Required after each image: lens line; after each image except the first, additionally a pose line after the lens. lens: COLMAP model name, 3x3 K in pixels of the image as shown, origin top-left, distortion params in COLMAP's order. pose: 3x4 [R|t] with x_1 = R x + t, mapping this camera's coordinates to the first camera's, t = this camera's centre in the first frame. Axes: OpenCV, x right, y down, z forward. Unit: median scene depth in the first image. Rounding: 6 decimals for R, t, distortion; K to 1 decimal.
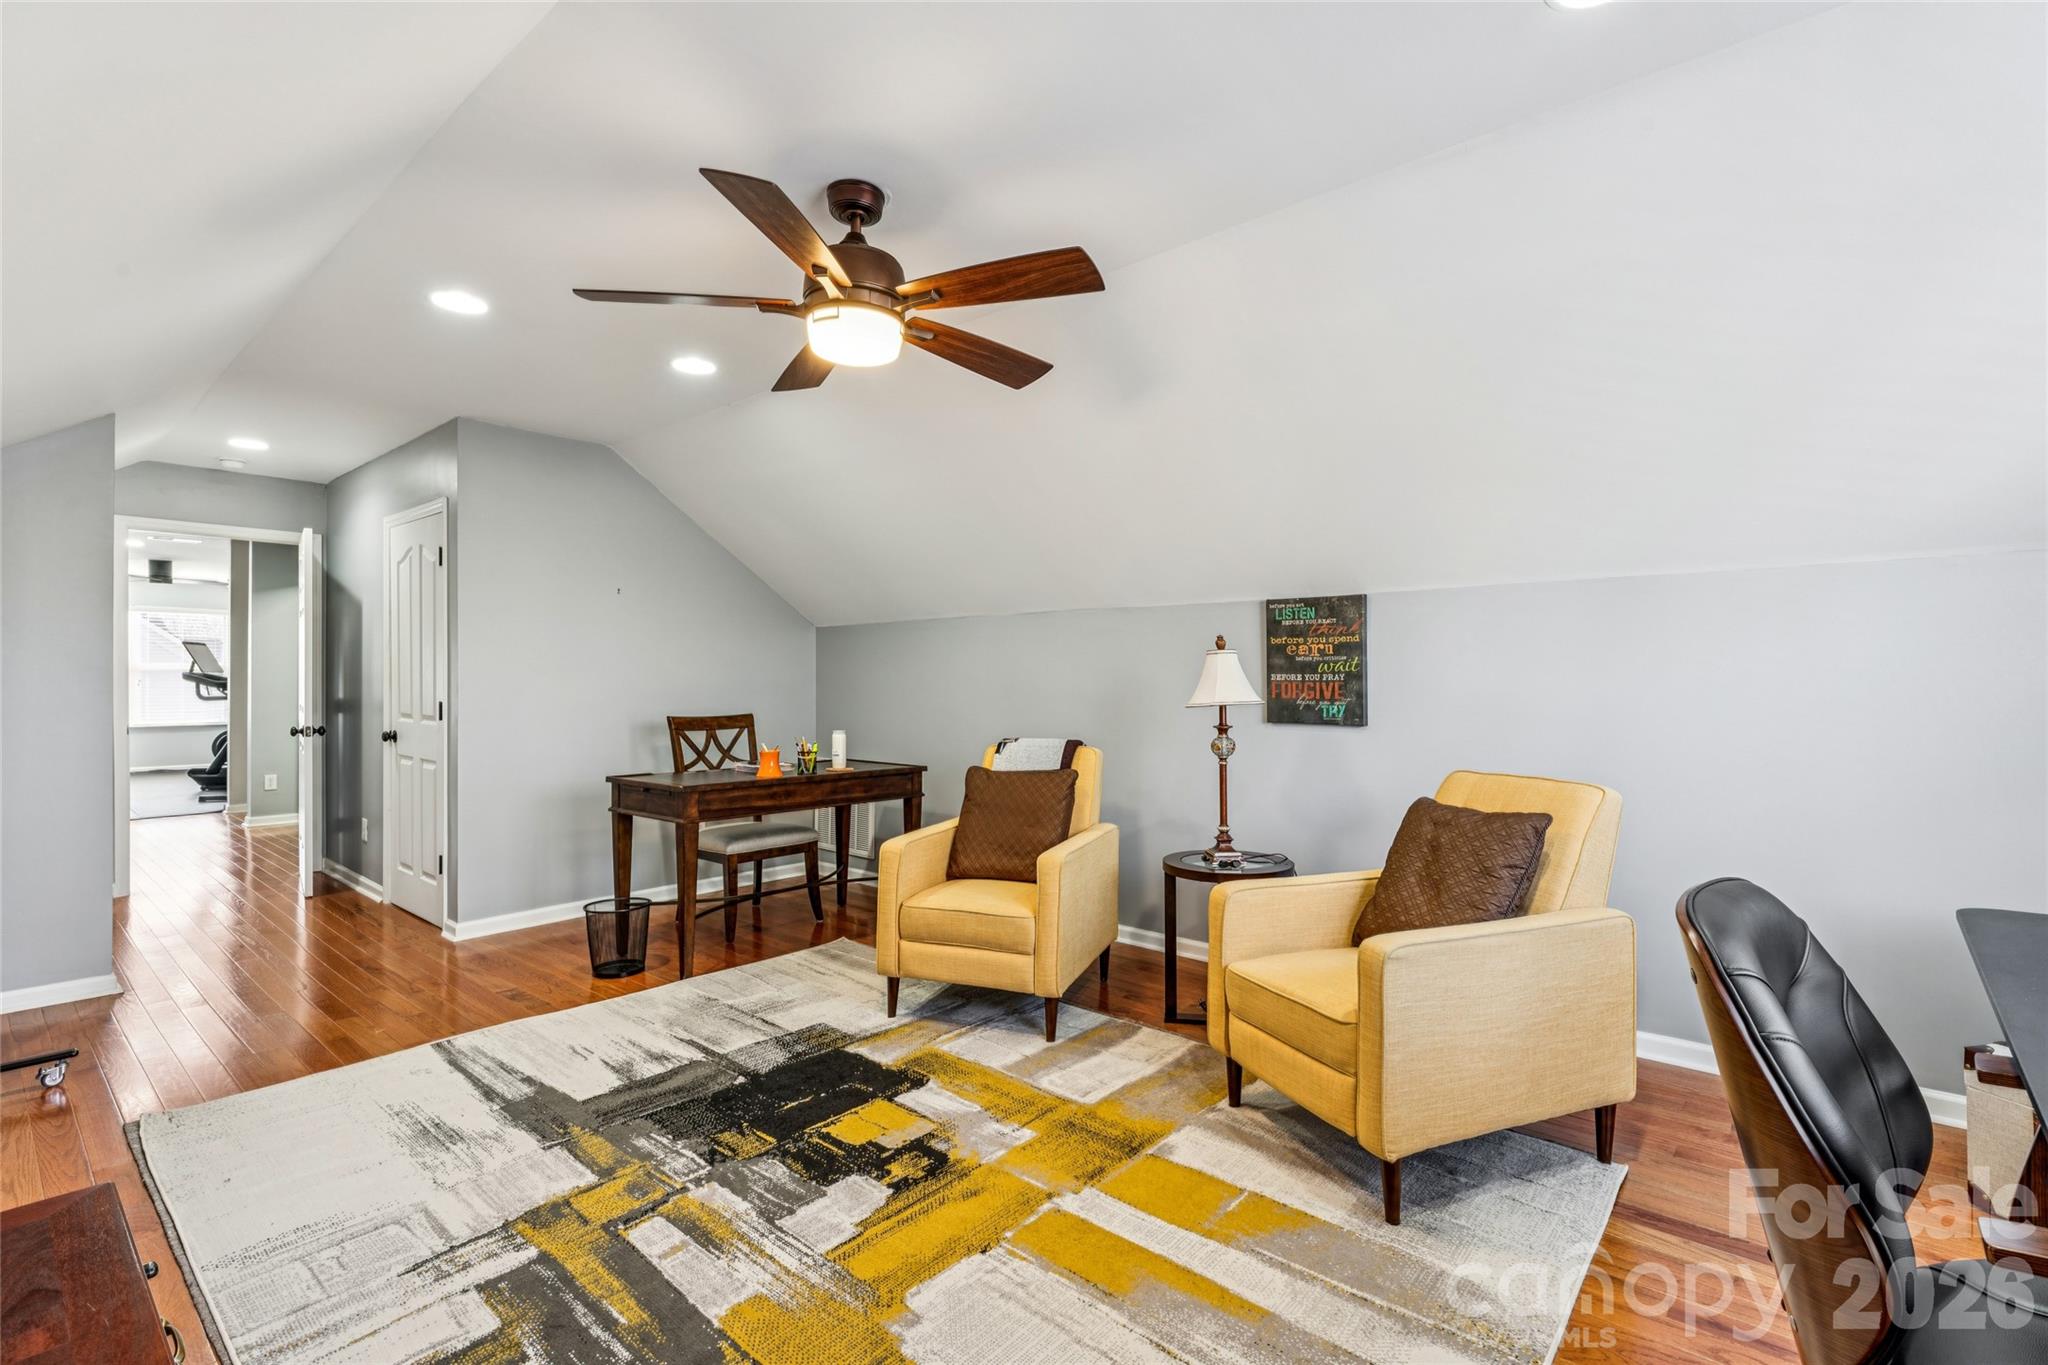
lens RADIAL K [[932.5, 0, 1027.1], [0, 932.5, 686.8], [0, 0, 1]] dist [0.001960, 0.000607]
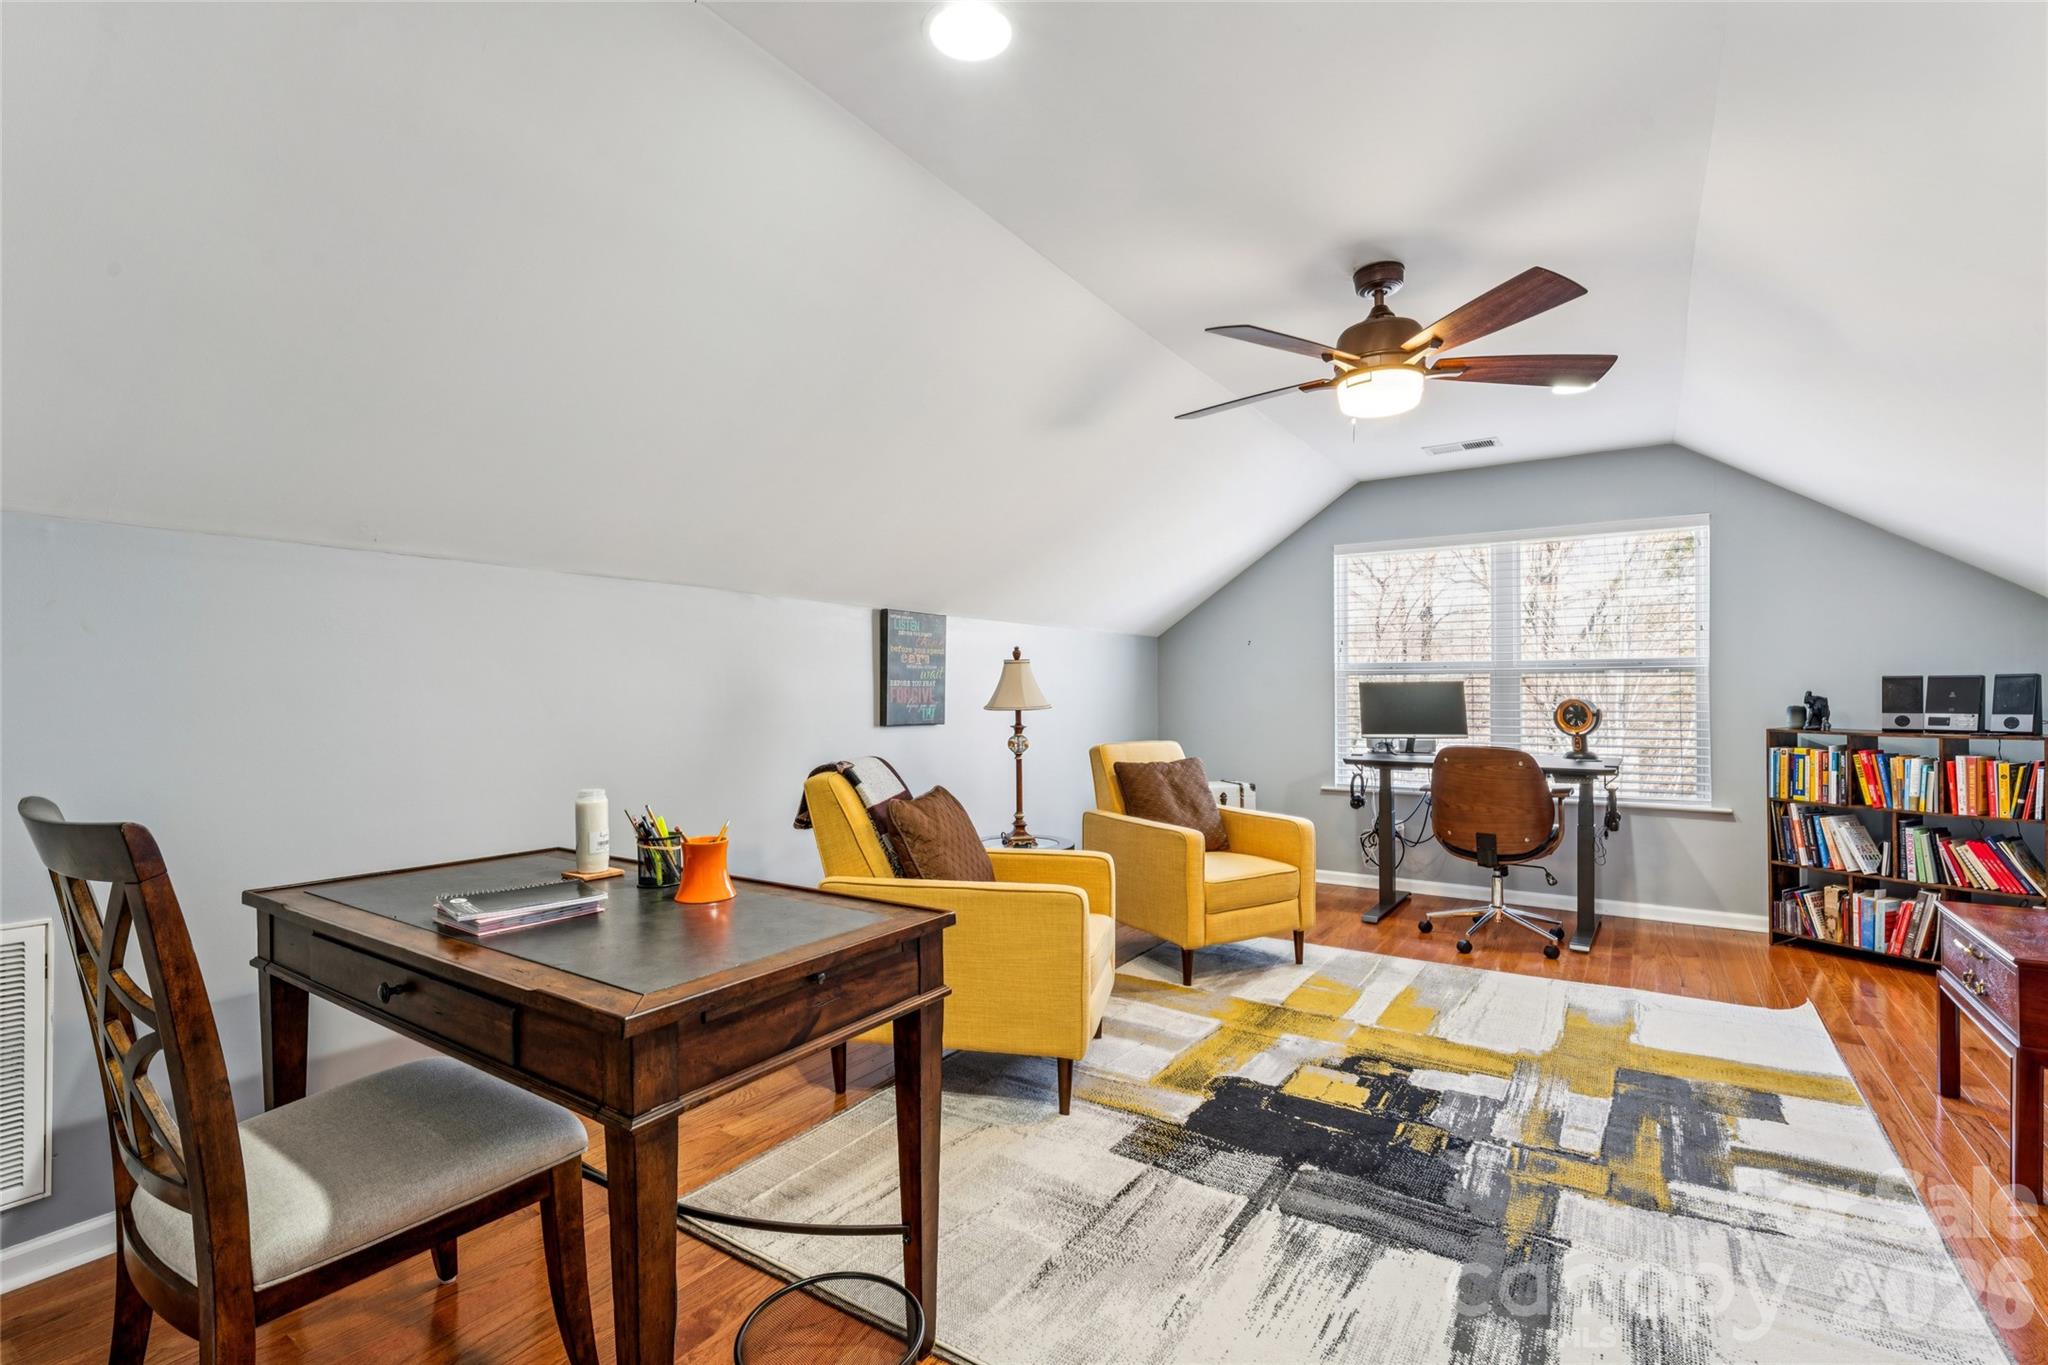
lens RADIAL K [[932.5, 0, 1018.5], [0, 932.5, 690.6], [0, 0, 1]] dist [0.001960, 0.000607]
pose [[-0.123698, -0.000646, 0.992320, -1.245234], [0.004340, 0.999990, 0.001192, -0.003657], [-0.992310, 0.004454, -0.123694, 1.539350]]
